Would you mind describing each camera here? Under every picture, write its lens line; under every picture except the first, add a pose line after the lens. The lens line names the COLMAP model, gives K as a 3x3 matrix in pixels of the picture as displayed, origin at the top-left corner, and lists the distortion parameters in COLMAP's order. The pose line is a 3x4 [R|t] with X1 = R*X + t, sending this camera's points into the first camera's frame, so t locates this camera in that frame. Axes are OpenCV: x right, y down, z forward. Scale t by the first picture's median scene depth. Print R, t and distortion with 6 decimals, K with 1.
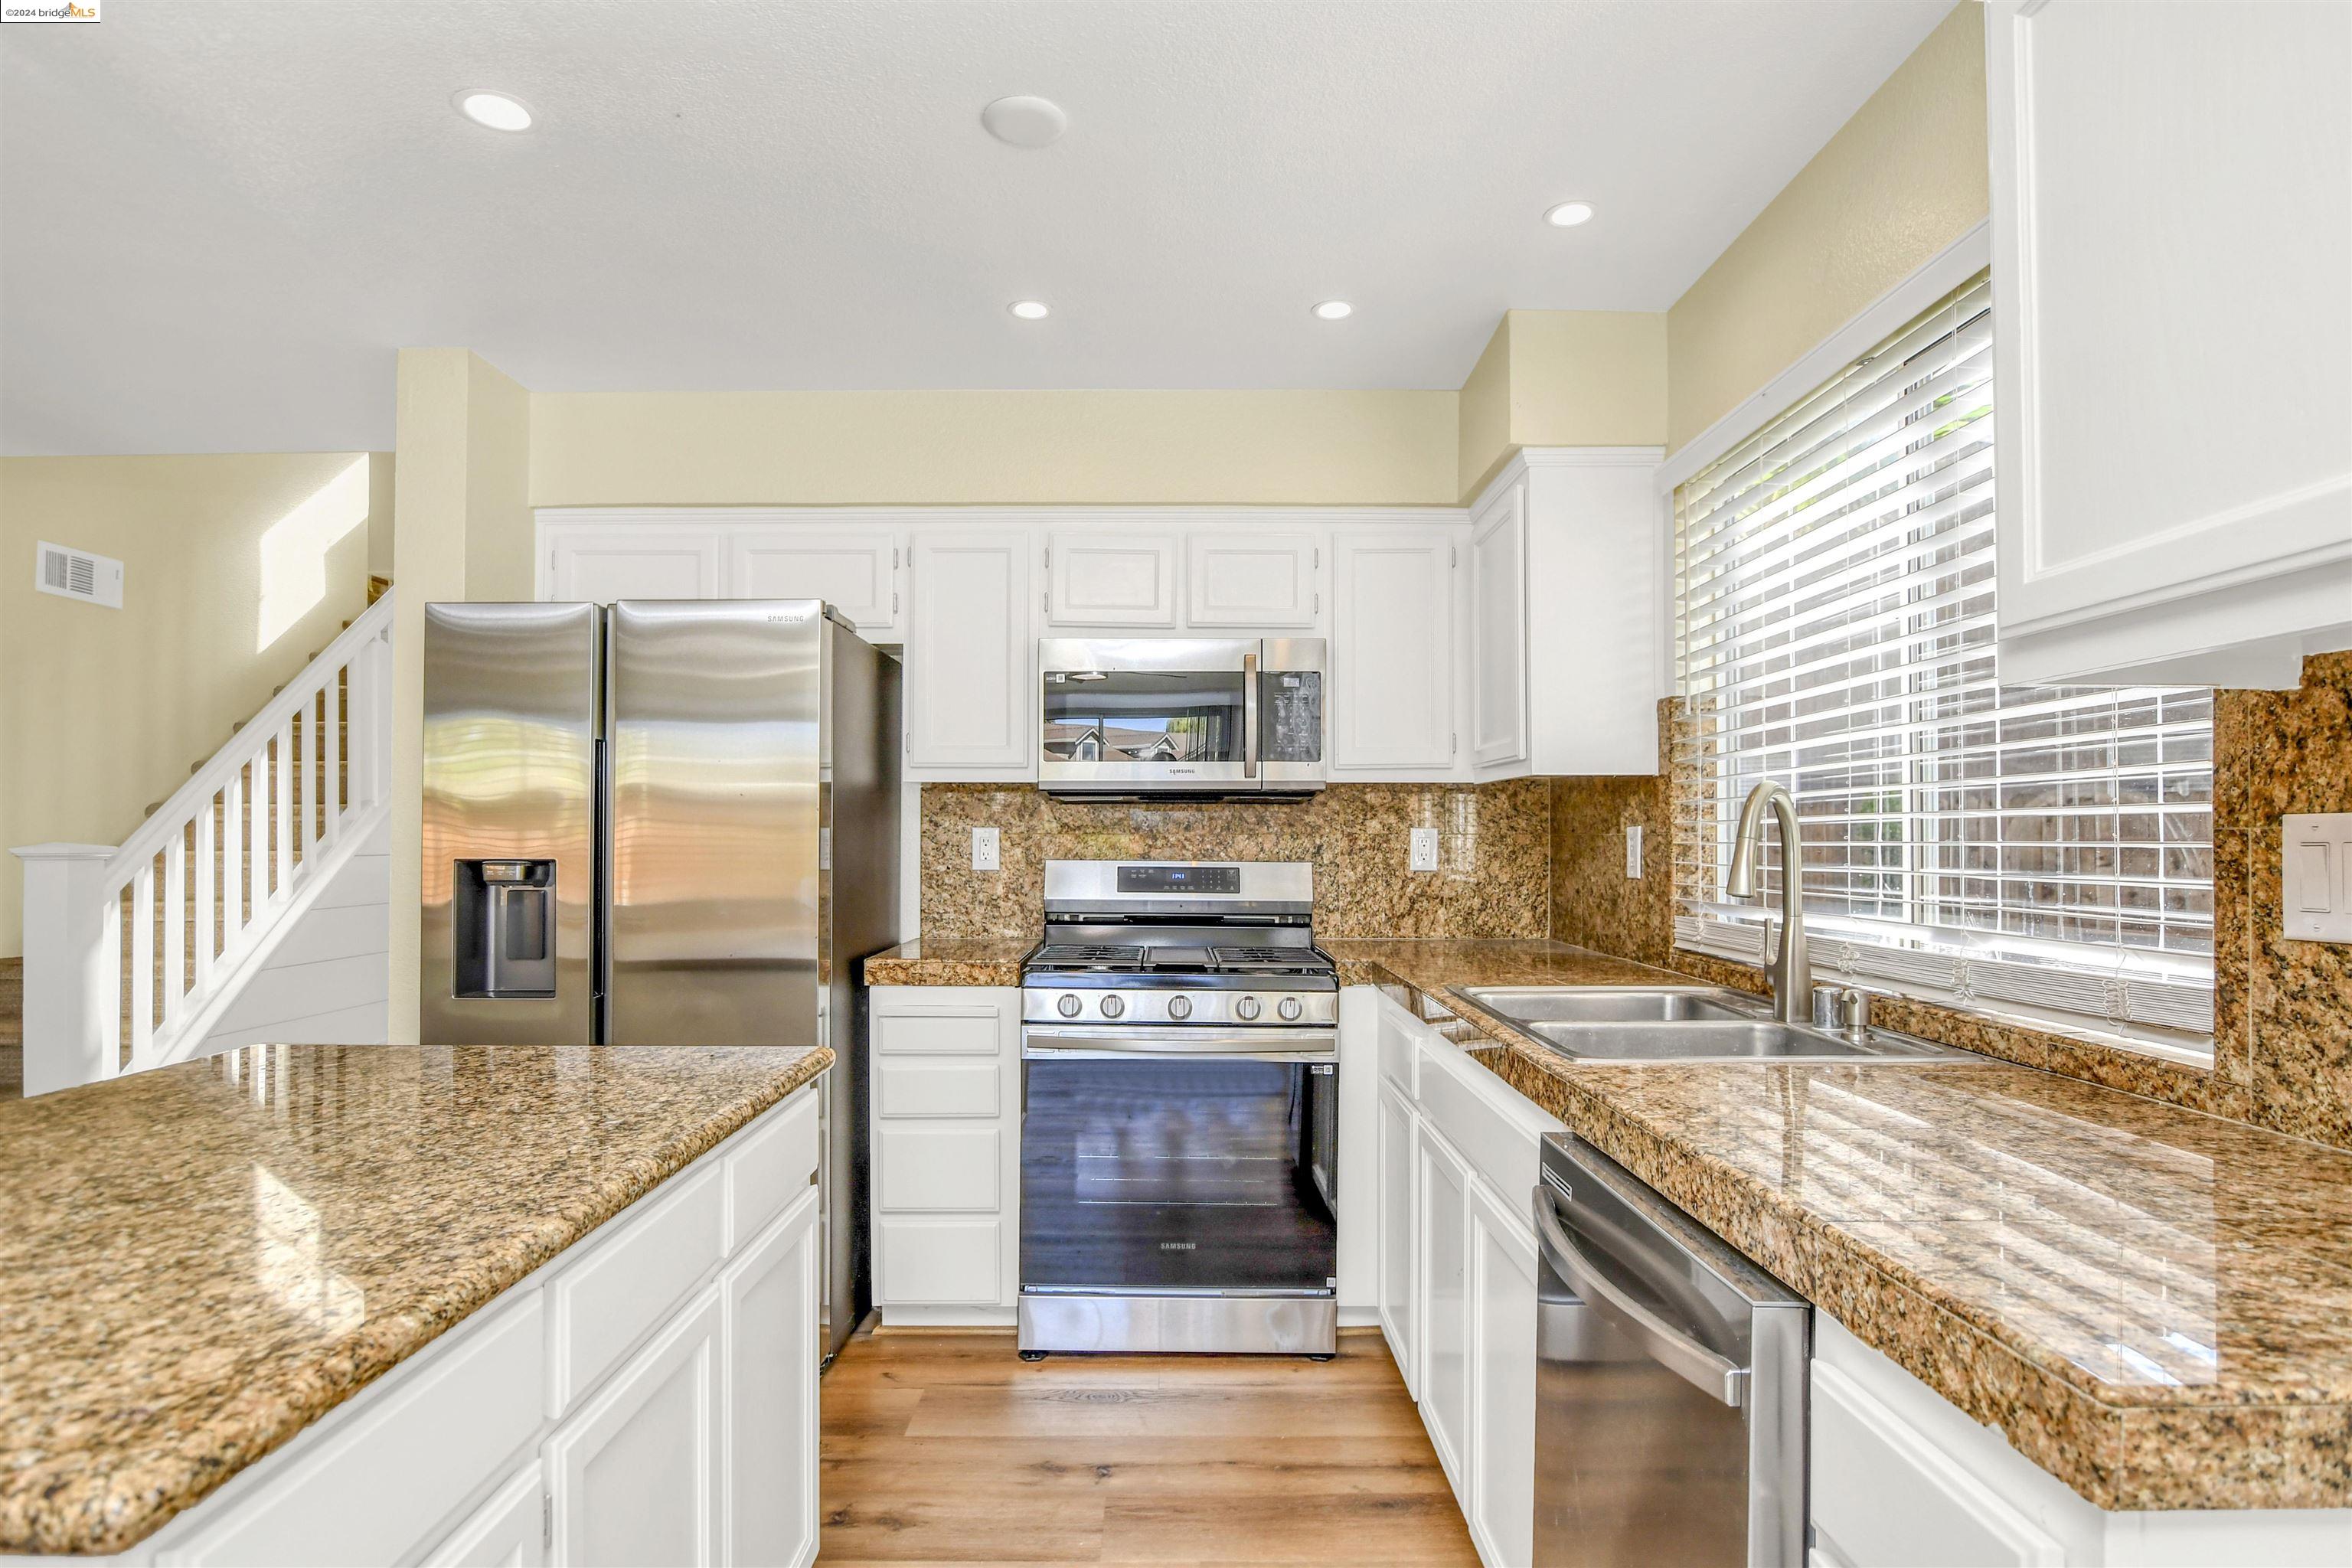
lens RADIAL K [[1266.0, 0, 1181.0], [0, 1266.0, 820.7], [0, 0, 1]] dist [-0.022934, 0.002936]
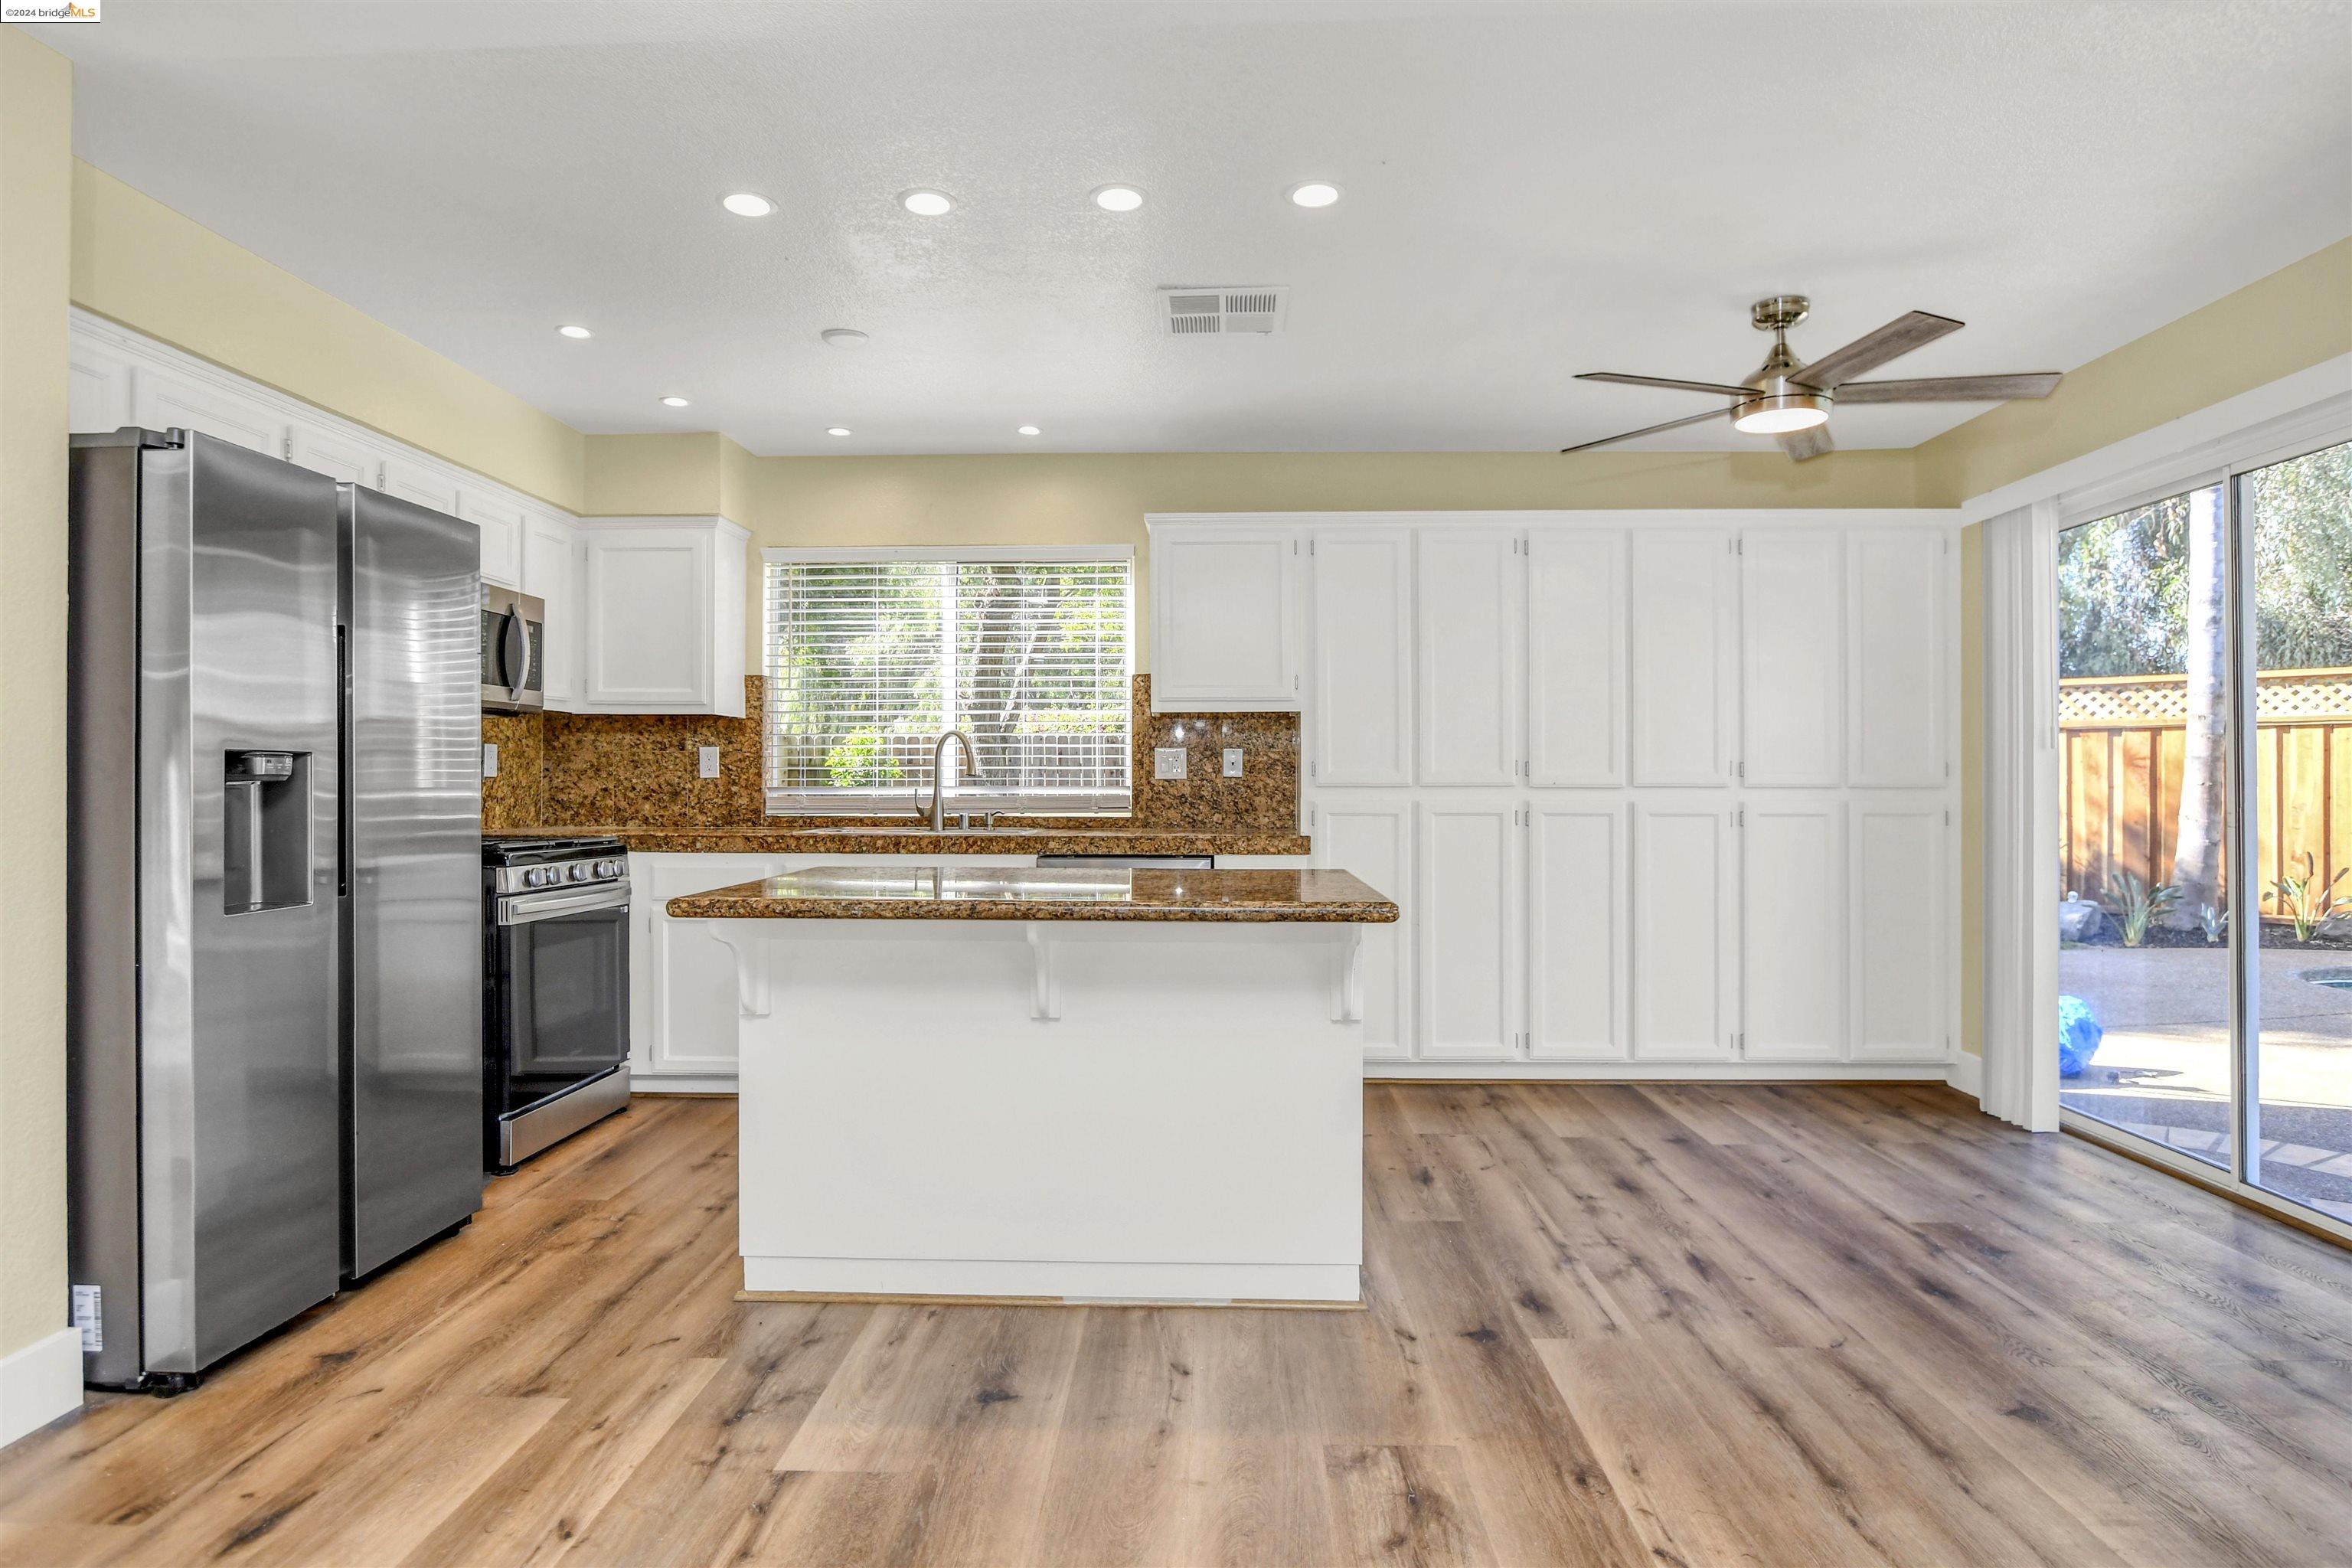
lens RADIAL K [[1266.0, 0, 1181.0], [0, 1266.0, 820.7], [0, 0, 1]] dist [-0.022934, 0.002936]
pose [[0.036250, -0.035096, 0.998726, -1.392301], [-0.016423, 0.999227, 0.035710, 0.035739], [-0.999208, -0.017696, 0.035646, 0.345587]]
